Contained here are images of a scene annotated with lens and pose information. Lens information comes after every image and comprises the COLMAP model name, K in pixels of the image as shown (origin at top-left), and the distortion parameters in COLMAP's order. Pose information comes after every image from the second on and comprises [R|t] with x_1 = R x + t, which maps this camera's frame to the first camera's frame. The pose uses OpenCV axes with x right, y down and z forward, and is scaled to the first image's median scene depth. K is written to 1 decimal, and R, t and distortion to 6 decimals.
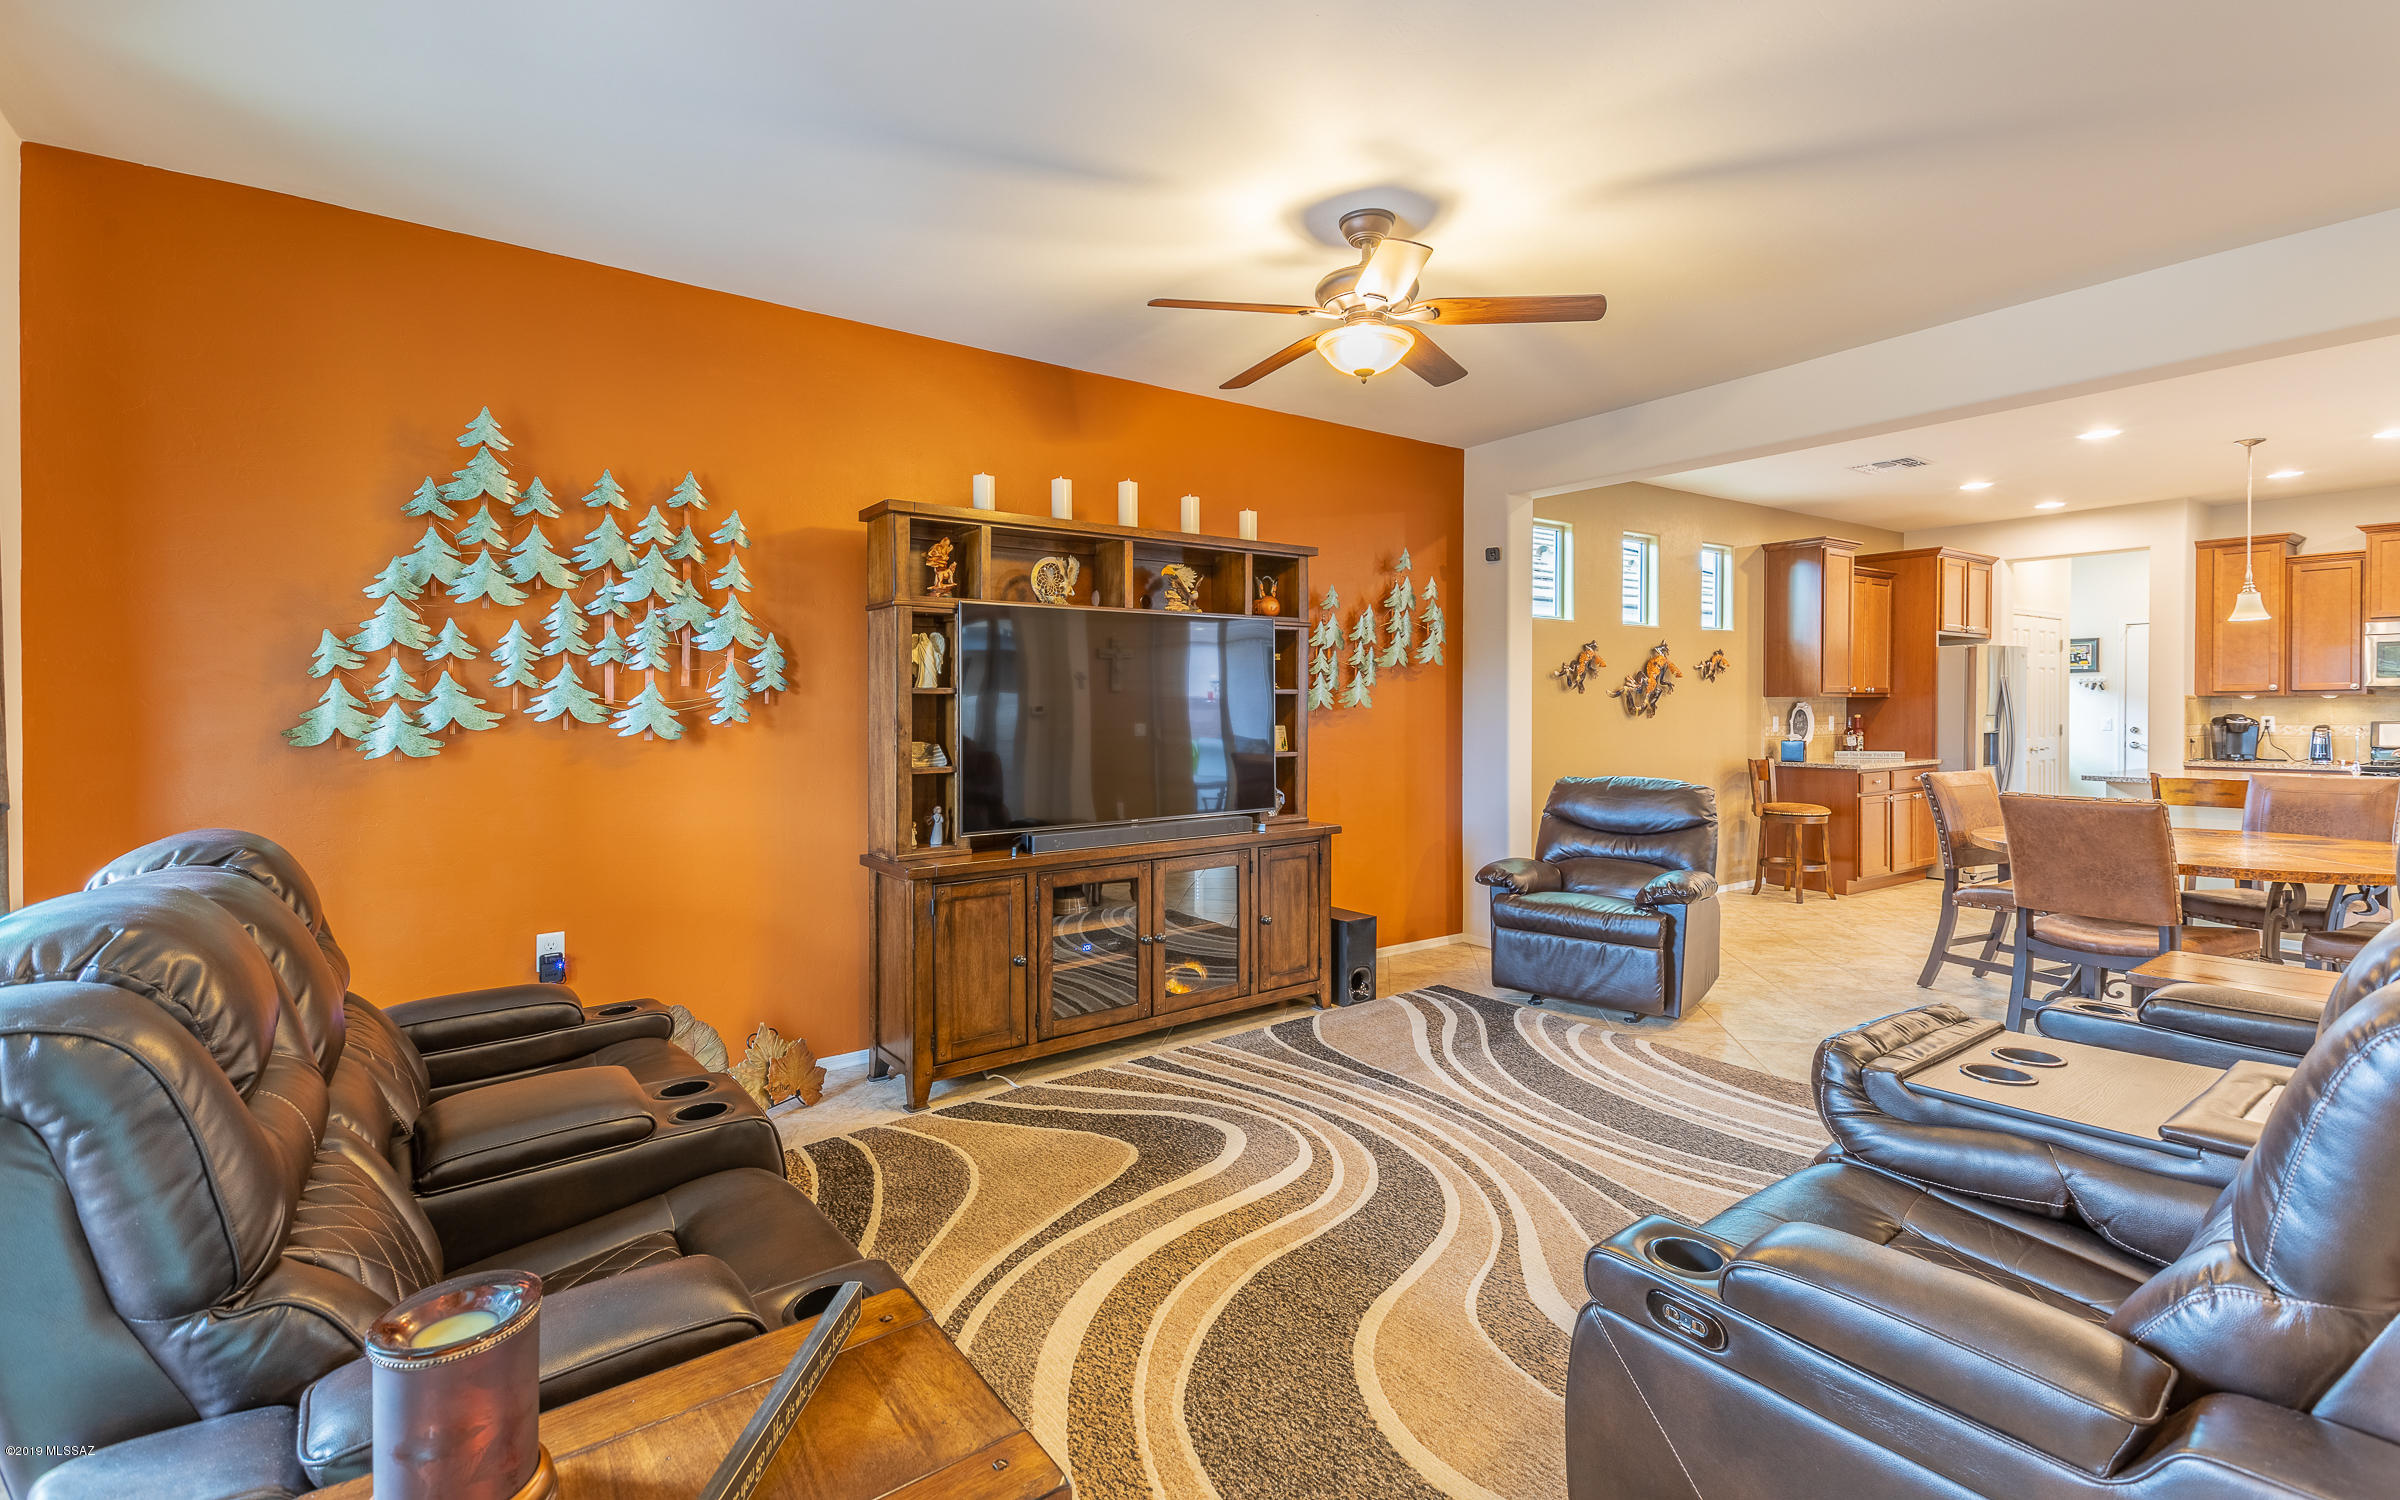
lens RADIAL K [[1055.0, 0, 1208.2], [0, 1055.0, 712.8], [0, 0, 1]] dist [0.061662, -0.029302]
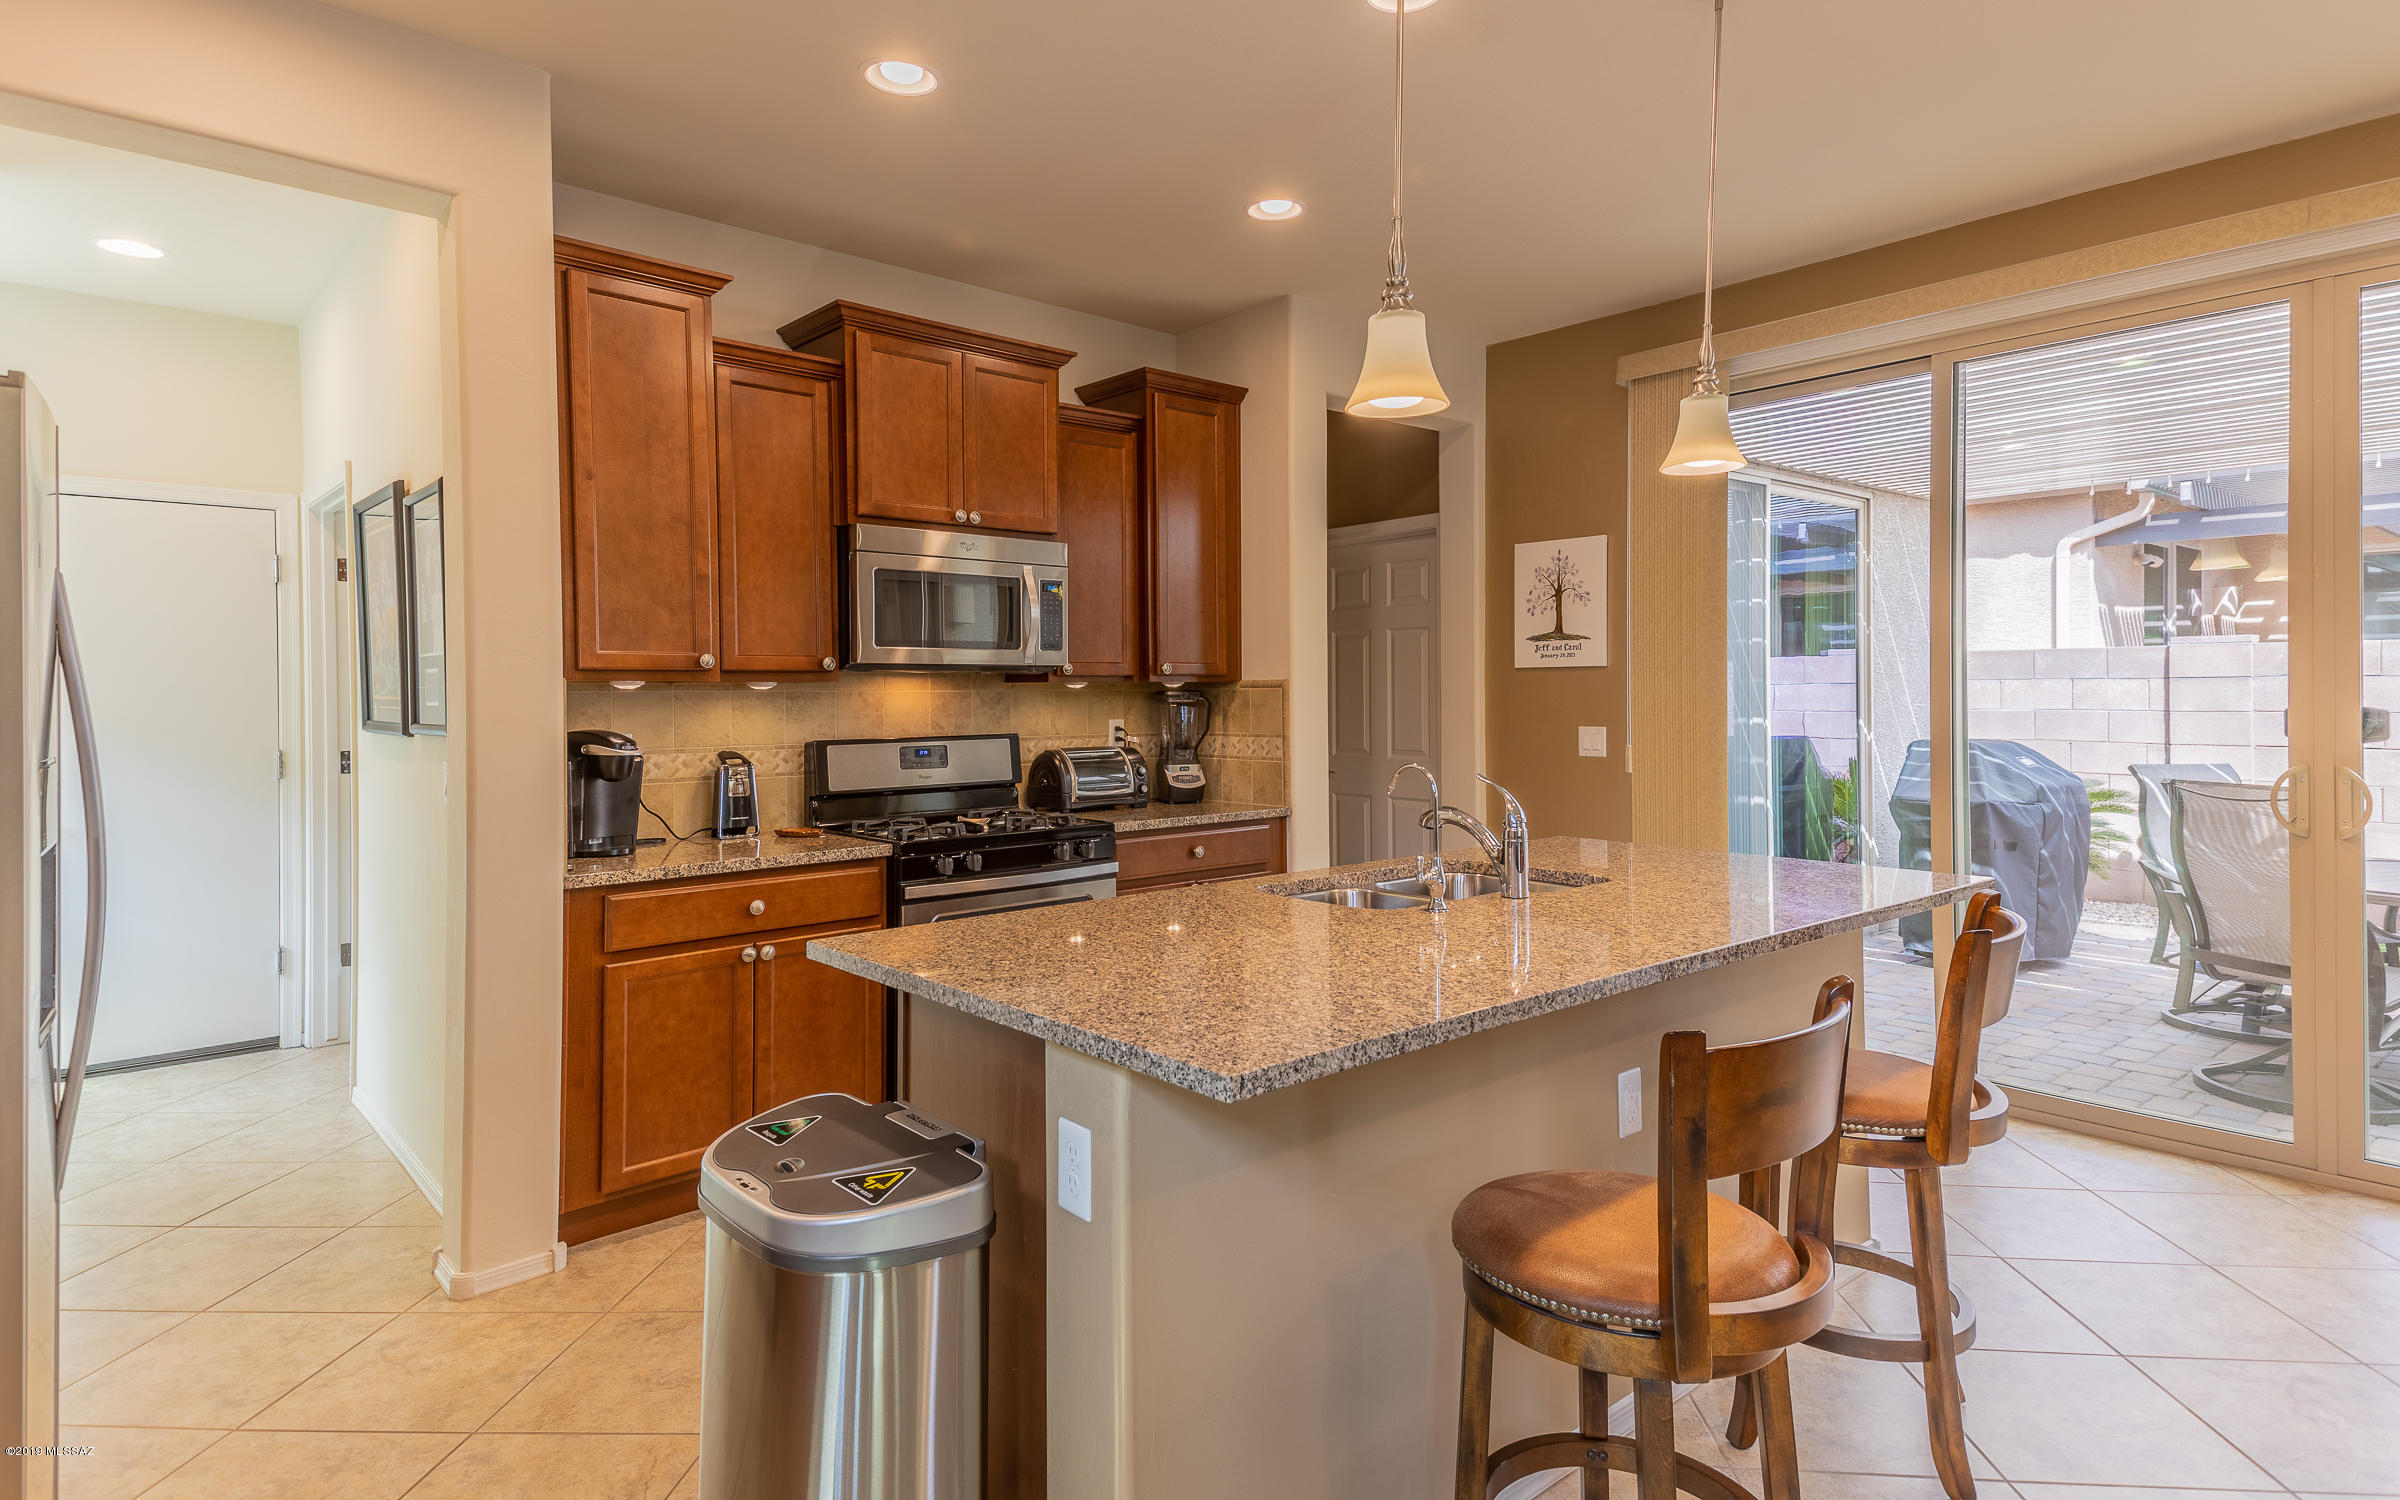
lens RADIAL K [[1289.7, 0, 1194.1], [0, 1289.7, 691.6], [0, 0, 1]] dist [0.106380, -0.000170]
pose [[-0.074706, 0.004271, 0.997196, 0.984638], [0.013143, 0.999908, -0.003298, -0.016527], [-0.997119, 0.012860, -0.074756, 1.725592]]
